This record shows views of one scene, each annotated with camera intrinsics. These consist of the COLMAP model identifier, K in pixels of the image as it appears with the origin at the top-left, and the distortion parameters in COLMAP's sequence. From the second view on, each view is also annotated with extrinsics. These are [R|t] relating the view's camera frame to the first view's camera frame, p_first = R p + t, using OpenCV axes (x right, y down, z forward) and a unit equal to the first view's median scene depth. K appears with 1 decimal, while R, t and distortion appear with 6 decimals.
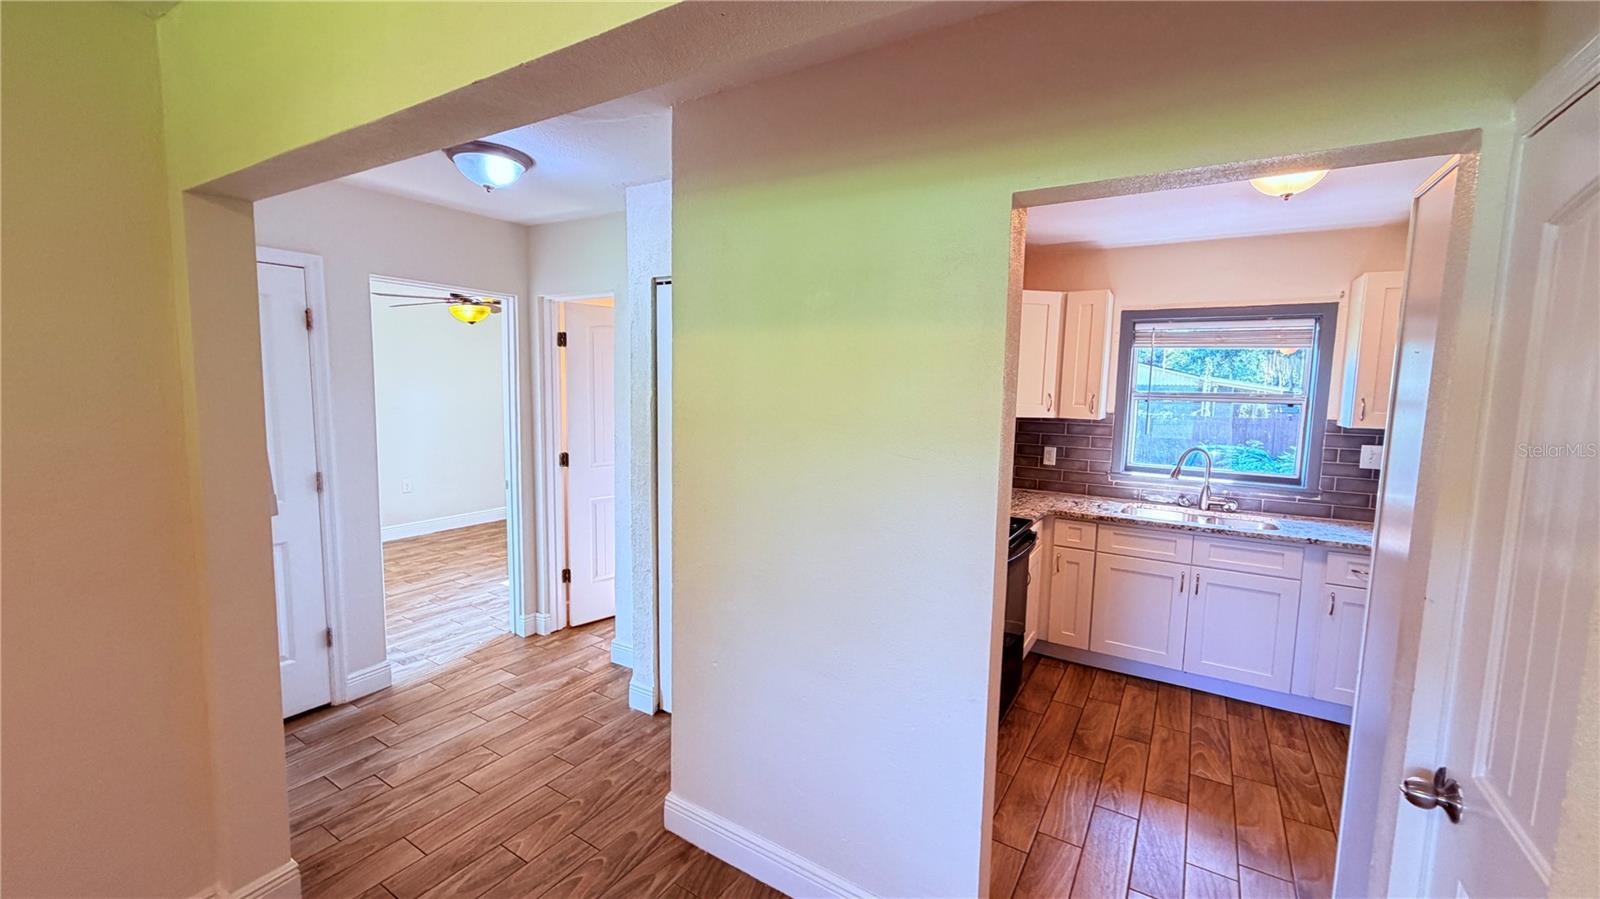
lens RADIAL K [[638.9, 0, 796.5], [0, 638.9, 448.0], [0, 0, 1]] dist [0.001027, 0.000003]
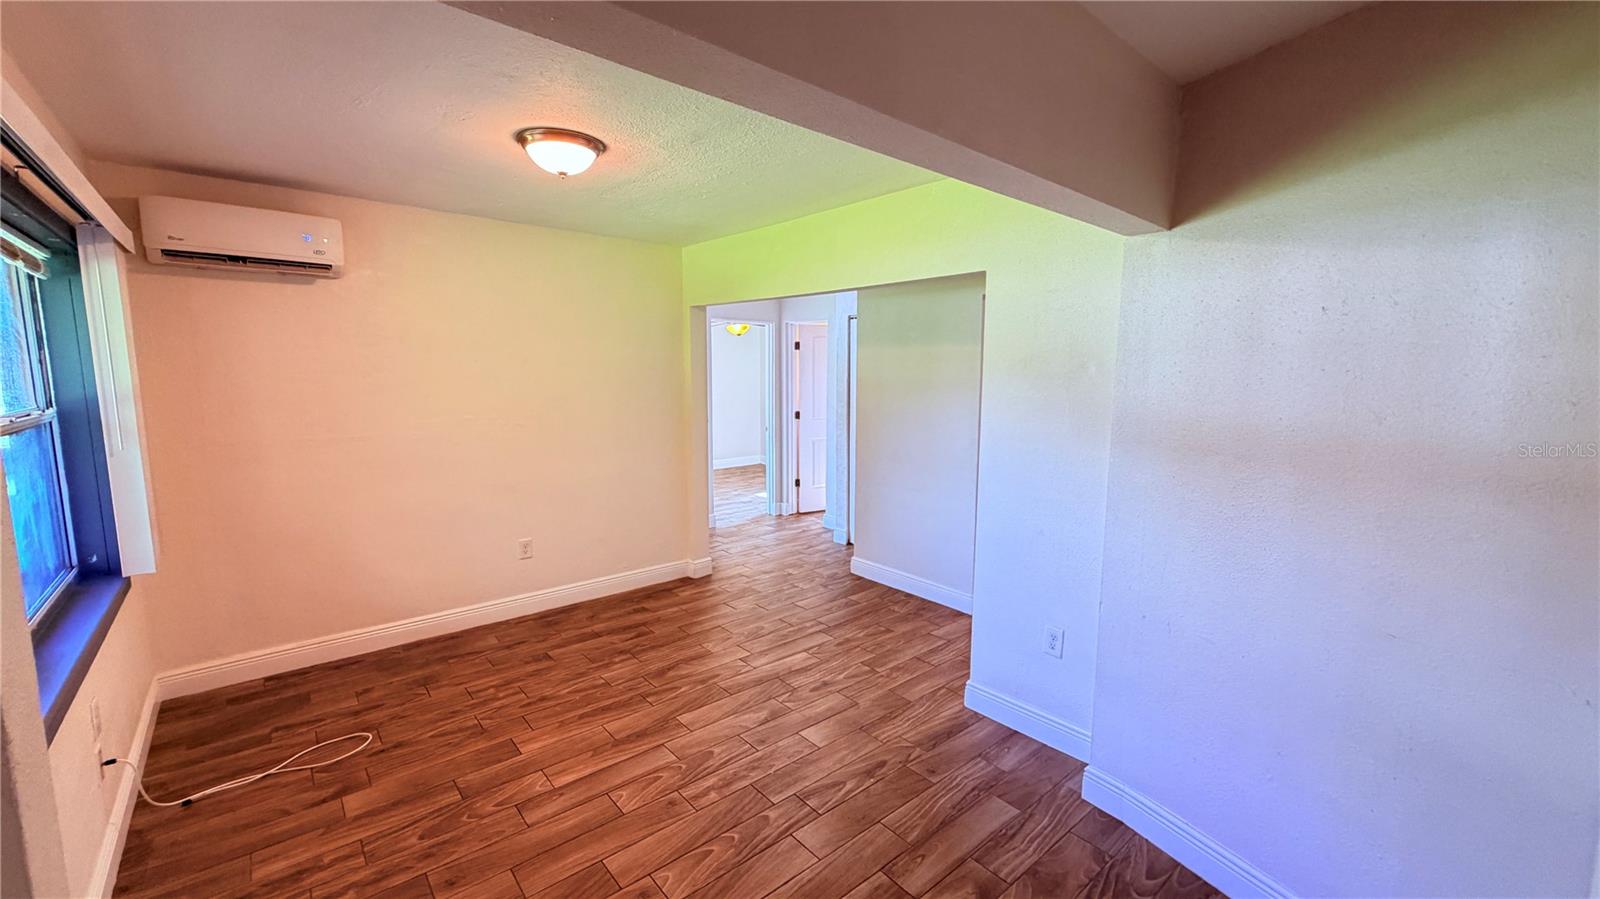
lens RADIAL K [[638.9, 0, 796.5], [0, 638.9, 448.0], [0, 0, 1]] dist [0.001027, 0.000003]
pose [[0.954709, 0.015851, -0.297117, 0.173187], [-0.009809, 0.999714, 0.021815, 0.079999], [0.297378, -0.017912, 0.954592, -0.755266]]
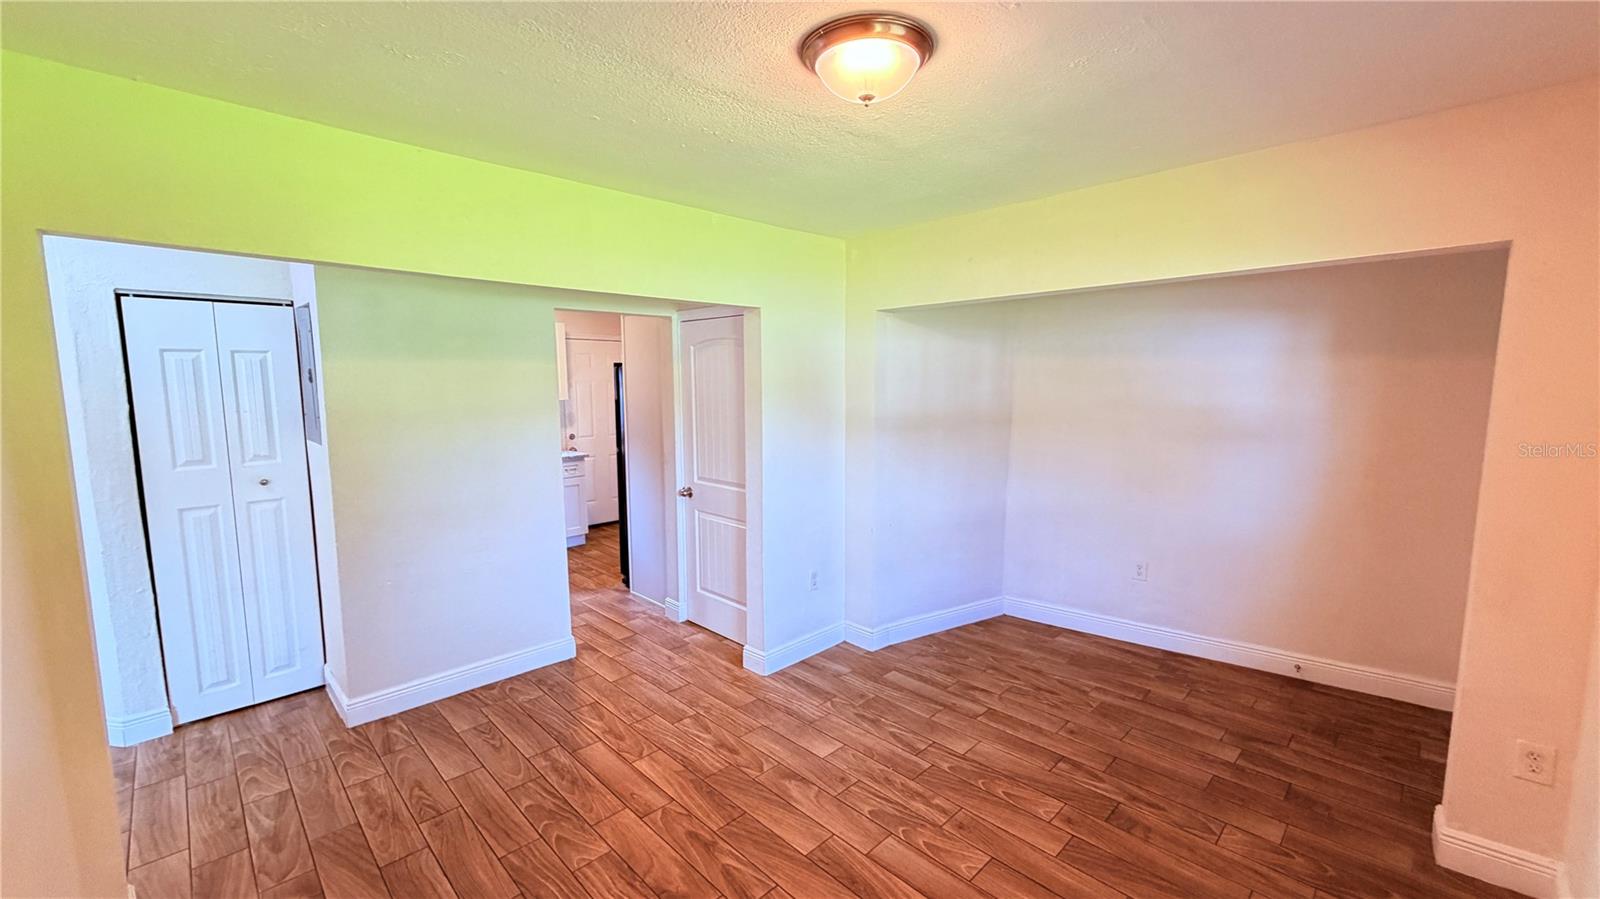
lens RADIAL K [[638.9, 0, 796.5], [0, 638.9, 448.0], [0, 0, 1]] dist [0.001027, 0.000003]
pose [[0.226261, -0.129335, 0.965442, -0.796640], [0.105884, 0.988538, 0.107614, -0.017950], [-0.968295, 0.077876, 0.237362, -0.176068]]
